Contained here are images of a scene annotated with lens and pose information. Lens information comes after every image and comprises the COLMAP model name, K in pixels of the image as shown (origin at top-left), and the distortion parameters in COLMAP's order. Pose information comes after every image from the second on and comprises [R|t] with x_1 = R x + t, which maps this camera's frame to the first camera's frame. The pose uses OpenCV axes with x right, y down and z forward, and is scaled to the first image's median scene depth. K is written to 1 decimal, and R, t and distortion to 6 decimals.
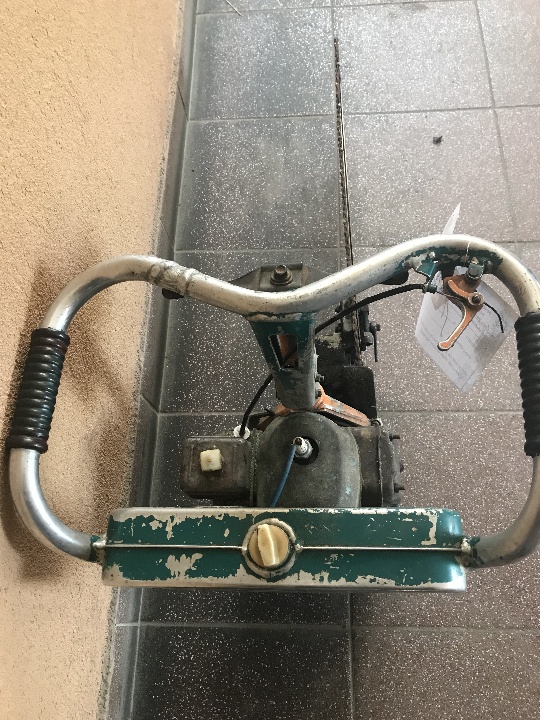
lens RADIAL K [[594.7, 0, 274.6], [0, 594.7, 359.6], [0, 0, 1]] dist [0.037133, -0.042966]
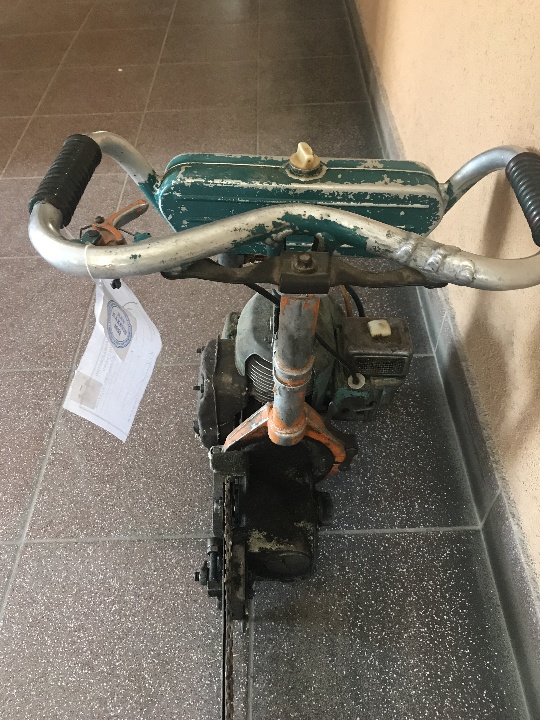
lens RADIAL K [[594.7, 0, 275.3], [0, 594.7, 360.2], [0, 0, 1]] dist [0.037133, -0.042966]
pose [[-0.993084, 0.092927, 0.071751, 0.002401], [0.029203, -0.396419, 0.917605, -0.569258], [0.113714, 0.913354, 0.390964, 0.447560]]
